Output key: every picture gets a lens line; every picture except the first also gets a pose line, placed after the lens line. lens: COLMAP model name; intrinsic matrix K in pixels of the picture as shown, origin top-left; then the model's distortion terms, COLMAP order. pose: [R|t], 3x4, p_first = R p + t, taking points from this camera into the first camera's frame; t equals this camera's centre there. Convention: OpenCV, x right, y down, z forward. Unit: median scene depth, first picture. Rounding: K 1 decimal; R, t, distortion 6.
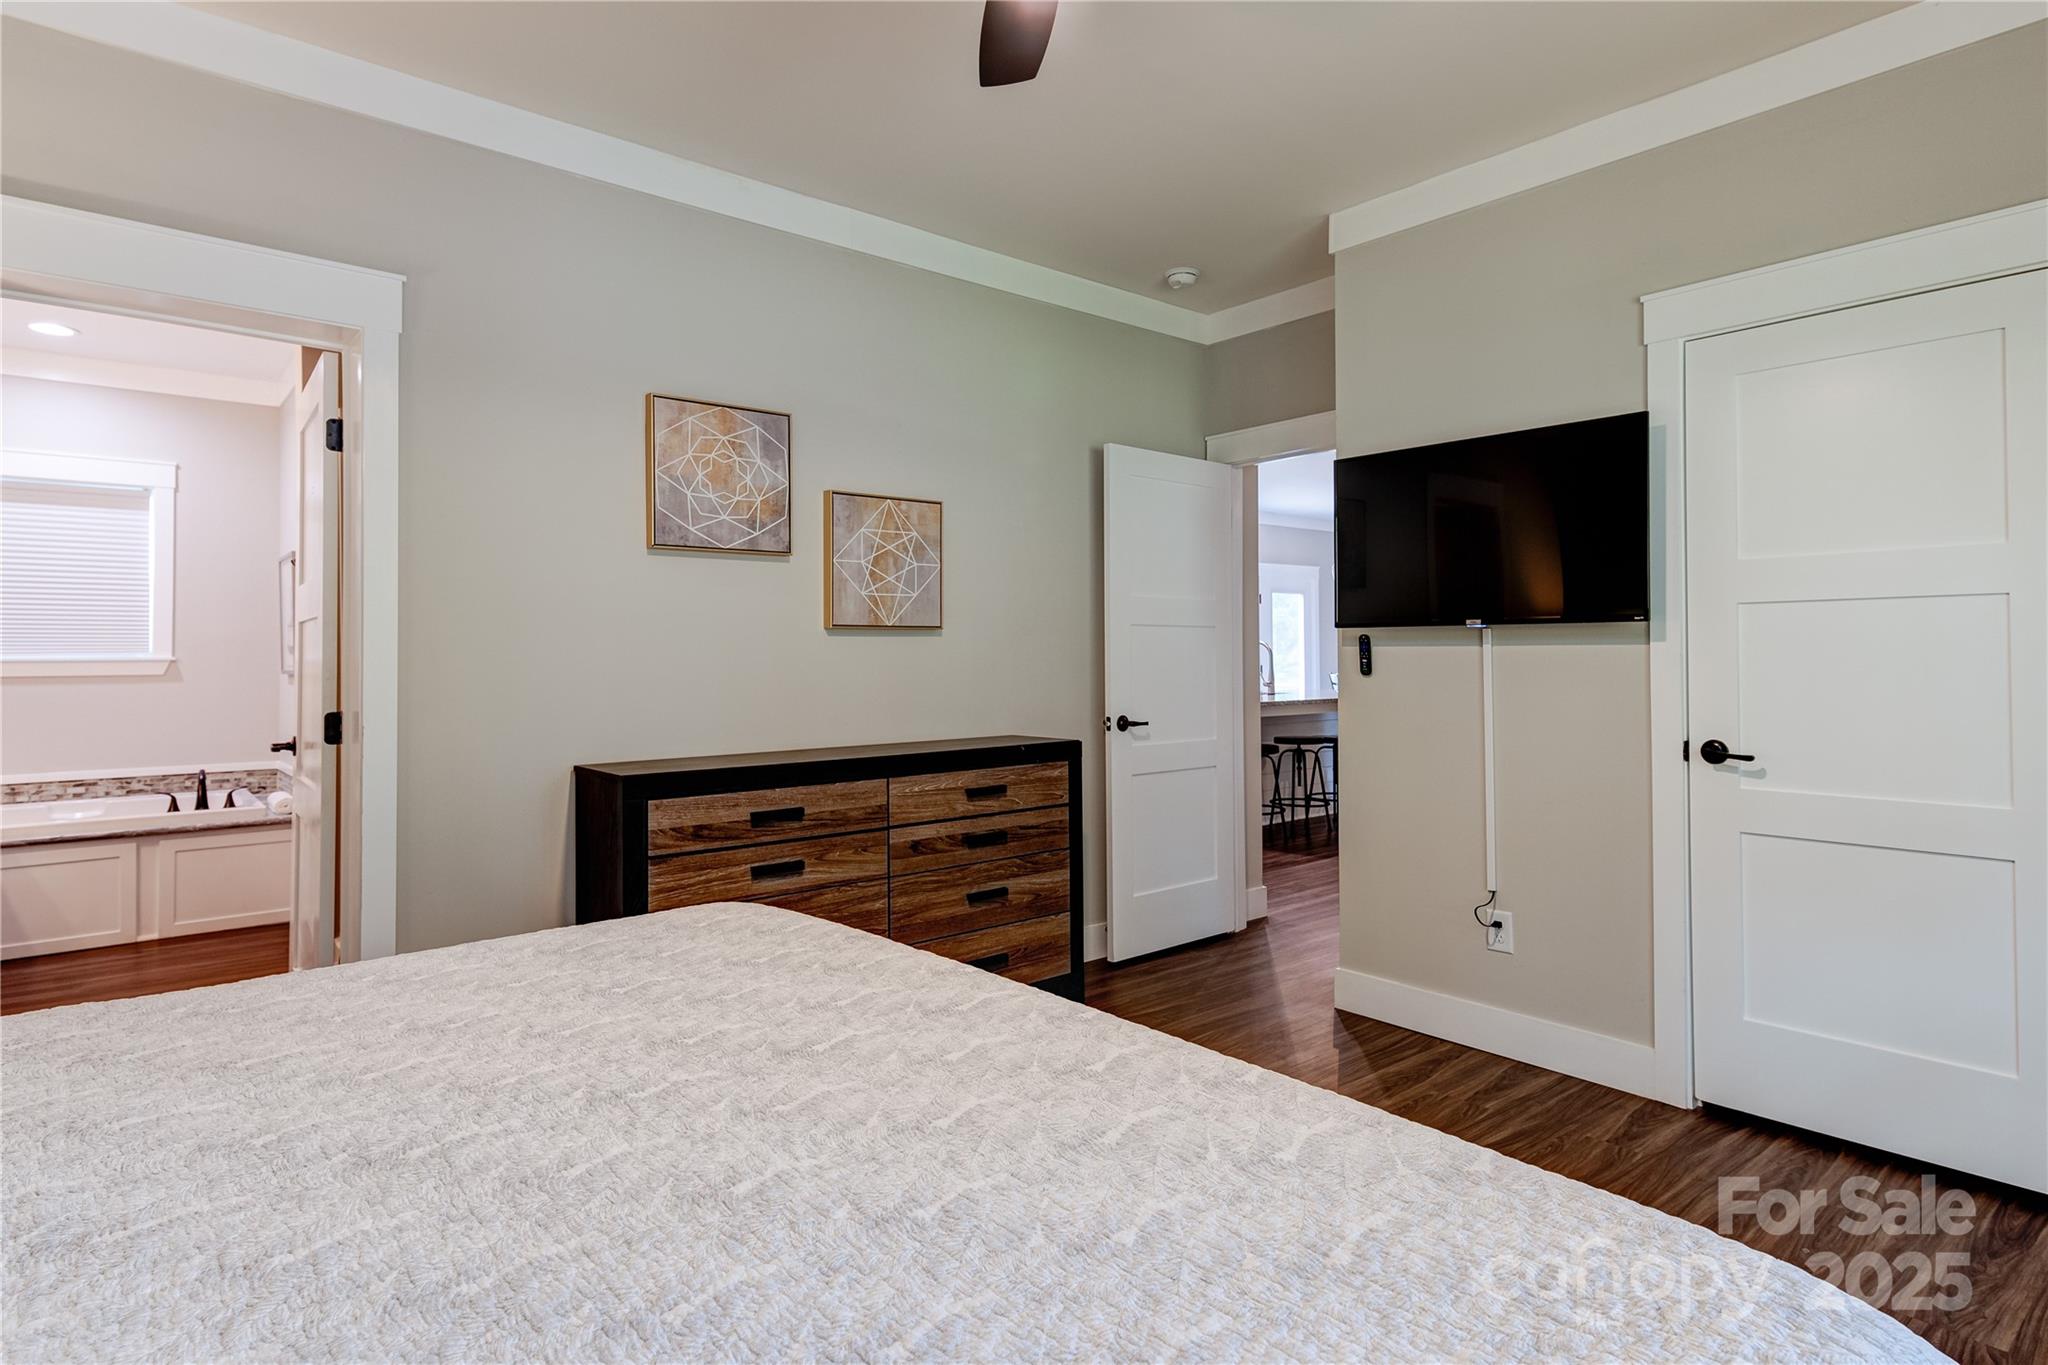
lens RADIAL K [[1089.8, 0, 1028.9], [0, 1089.8, 639.7], [0, 0, 1]] dist [0.004848, 0.001101]
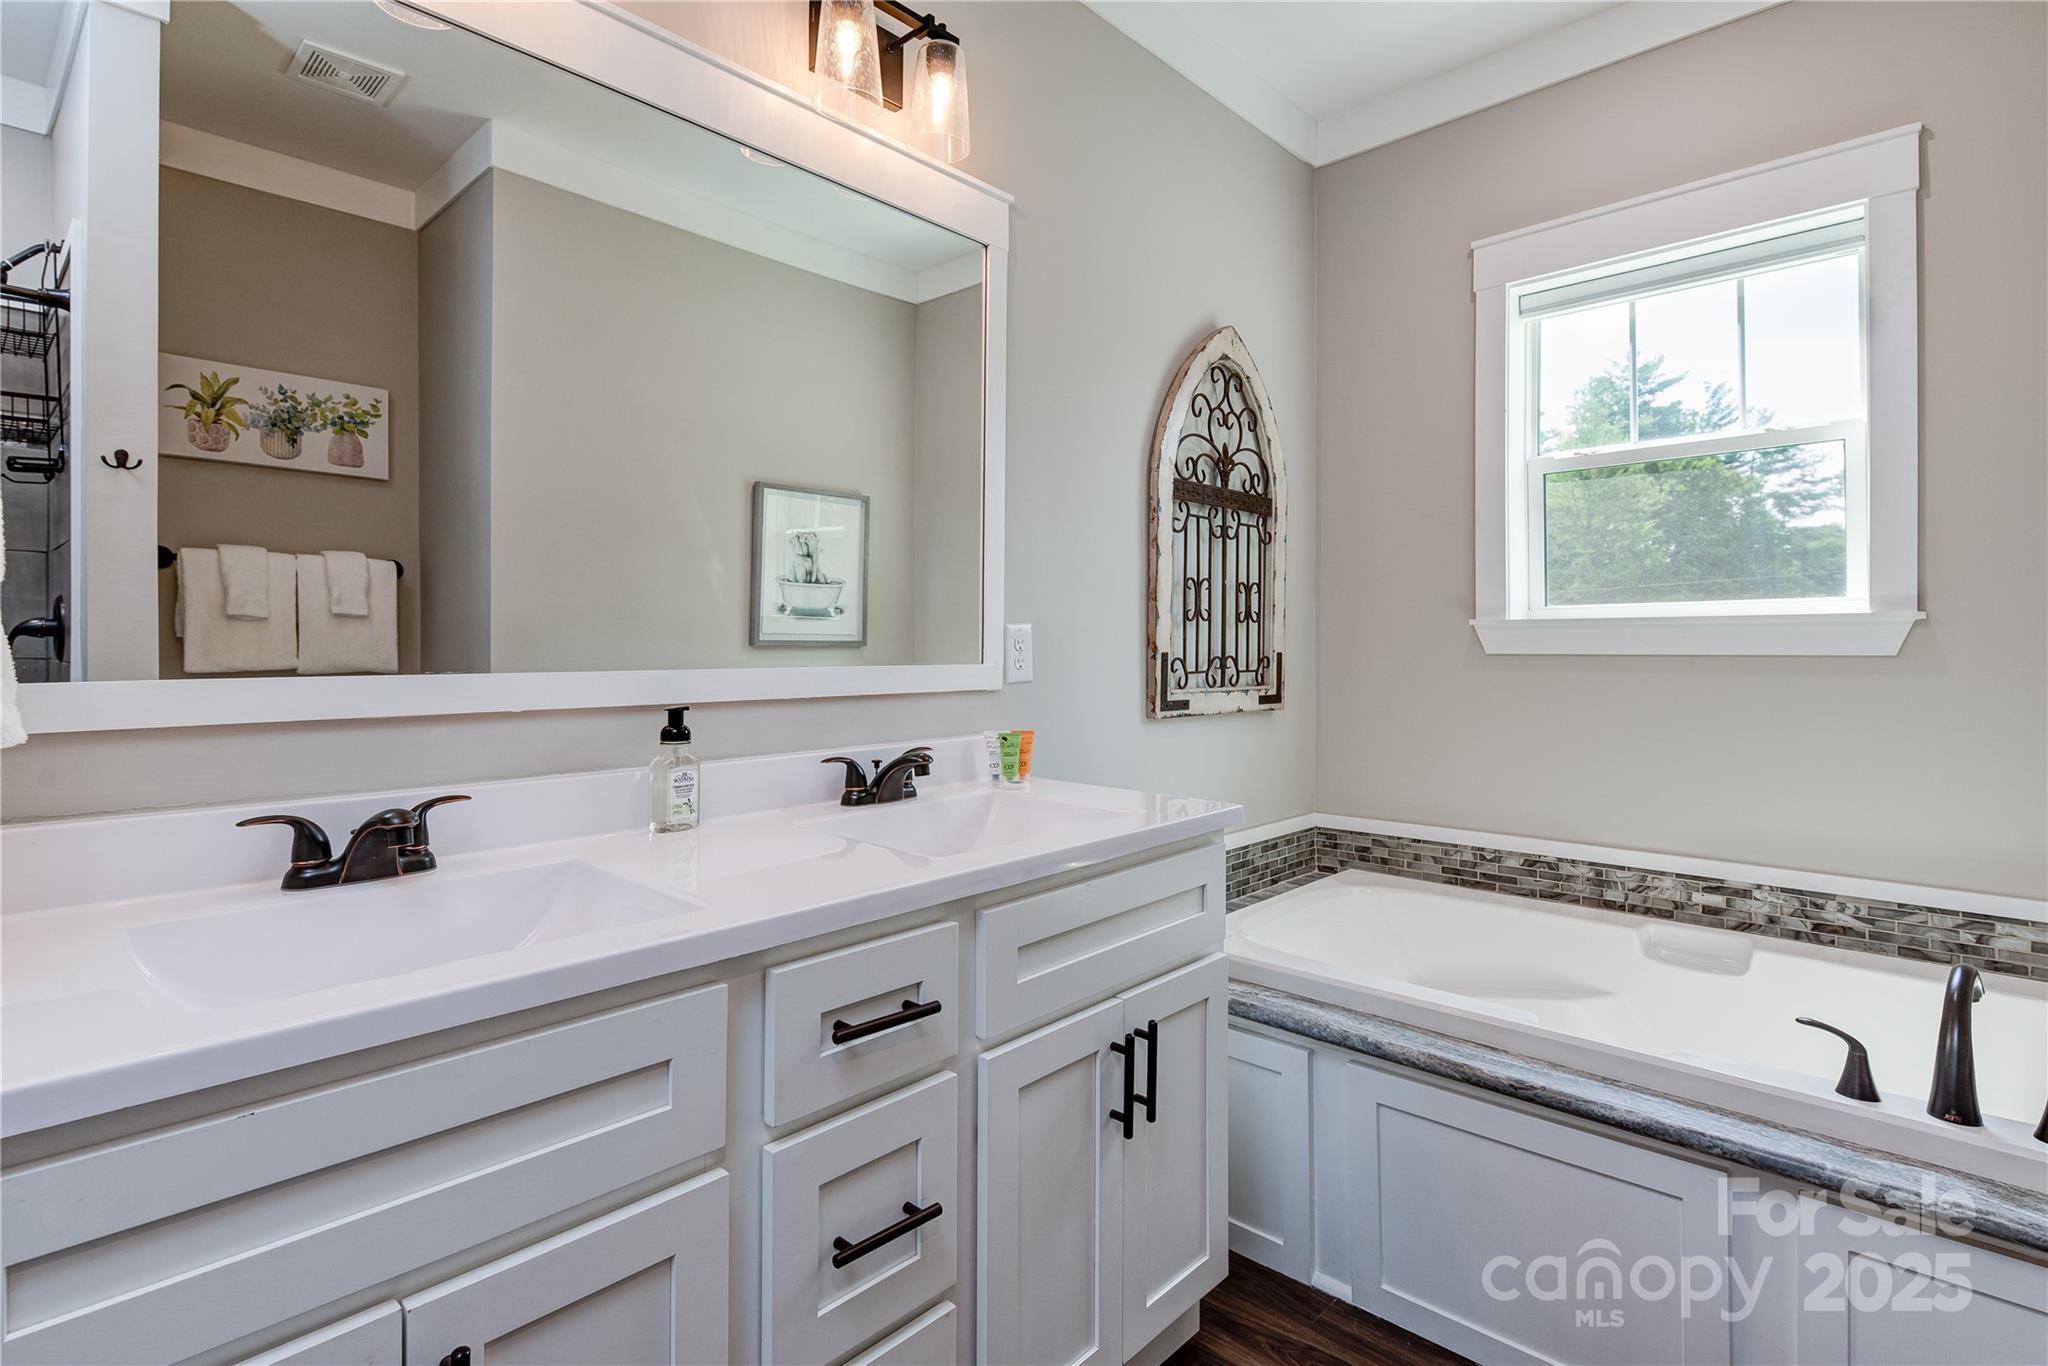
lens RADIAL K [[1000.5, 0, 1023.9], [0, 1000.5, 634.0], [0, 0, 1]] dist [0.003524, -0.001369]
pose [[0.097919, -0.005836, -0.995177, -0.470936], [0.013667, 0.999896, -0.004519, 0.021740], [0.995101, -0.013158, 0.097989, 0.666757]]
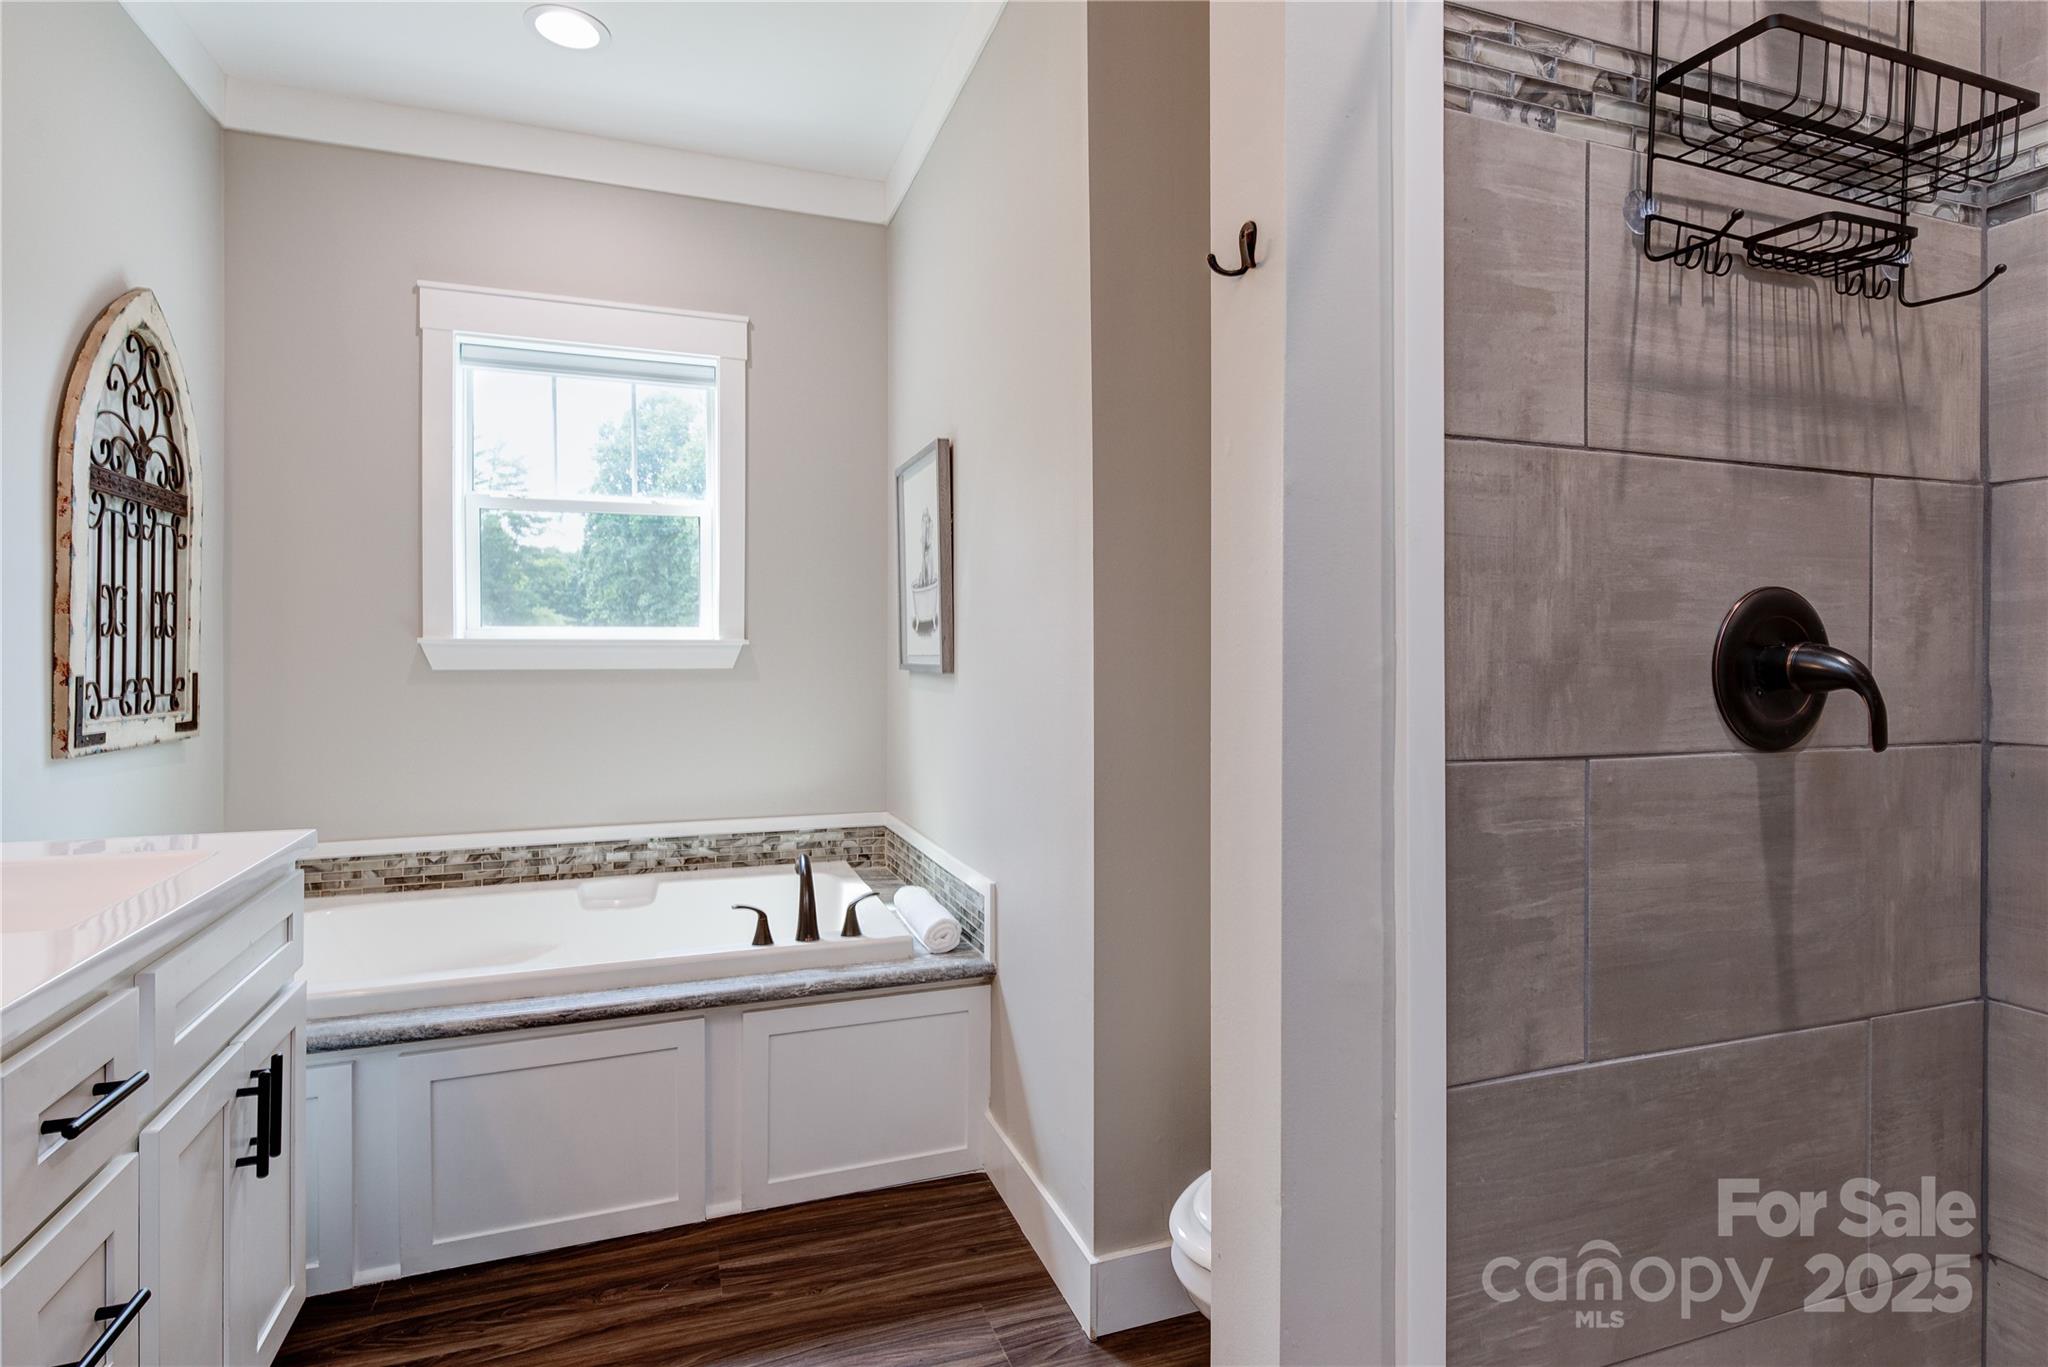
lens RADIAL K [[1023.4, 0, 1022.9], [0, 1023.4, 651.7], [0, 0, 1]] dist [-0.000366, -0.000751]
pose [[0.934091, 0.005199, -0.356998, -0.455620], [0.000059, 0.999892, 0.014716, 0.014545], [0.357036, -0.013767, 0.933989, 0.548006]]
